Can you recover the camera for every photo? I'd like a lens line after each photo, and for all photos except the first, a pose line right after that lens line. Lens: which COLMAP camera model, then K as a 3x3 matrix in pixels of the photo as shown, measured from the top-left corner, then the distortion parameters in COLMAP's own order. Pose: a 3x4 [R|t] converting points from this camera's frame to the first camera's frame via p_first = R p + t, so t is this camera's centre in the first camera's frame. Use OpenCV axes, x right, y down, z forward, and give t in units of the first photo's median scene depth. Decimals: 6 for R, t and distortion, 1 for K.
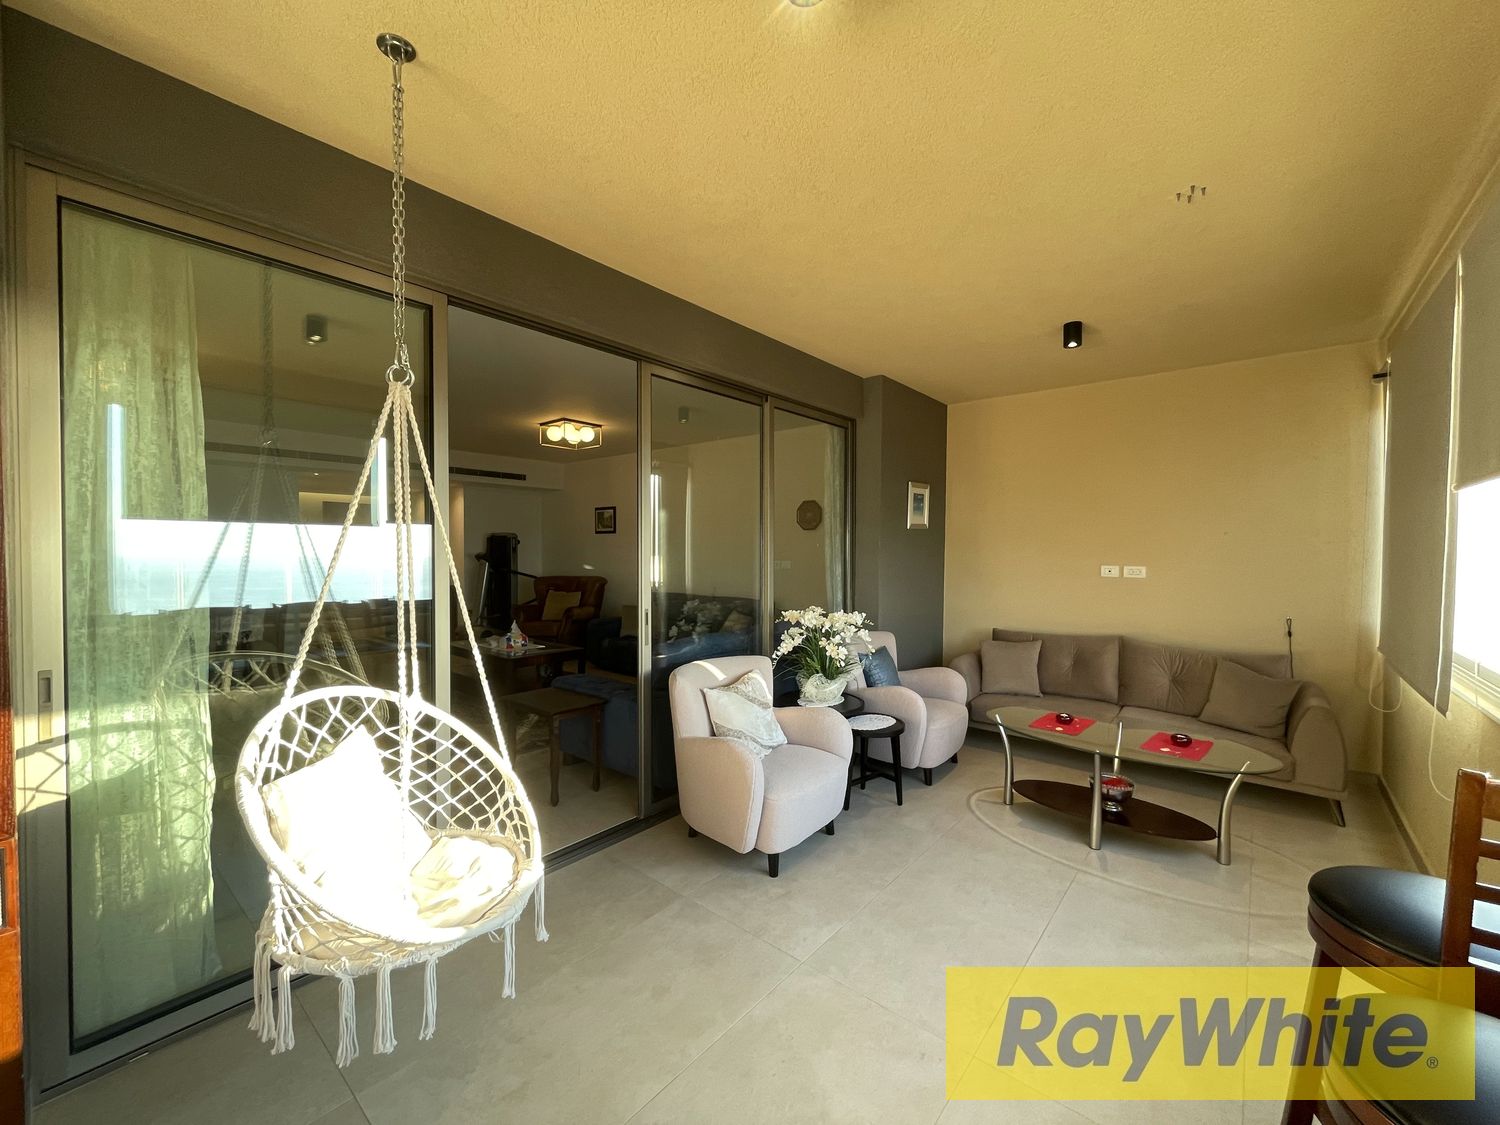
lens RADIAL K [[608.0, 0, 753.2], [0, 608.0, 559.6], [0, 0, 1]] dist [-0.001516, -0.000735]
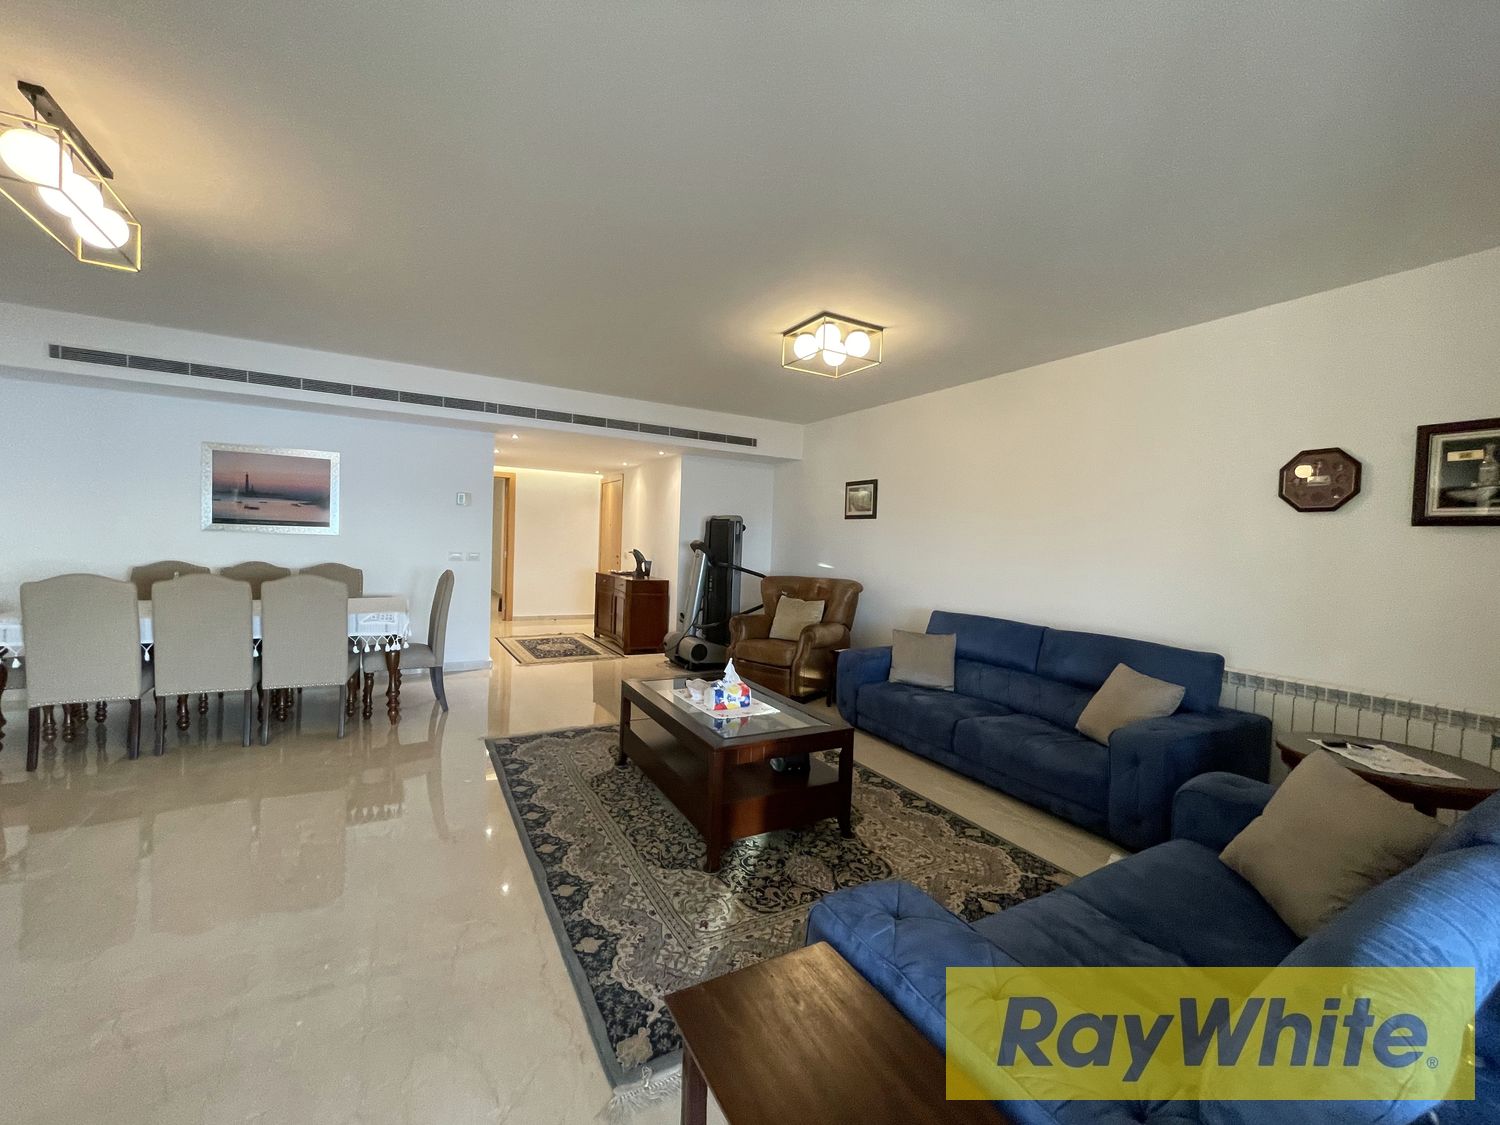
lens RADIAL K [[608.0, 0, 748.2], [0, 608.0, 556.2], [0, 0, 1]] dist [-0.001516, -0.000735]
pose [[0.934467, 0.040080, -0.353786, -0.123019], [-0.040642, 0.999157, 0.005844, 0.000849], [0.353722, 0.008918, 0.935308, 0.323313]]
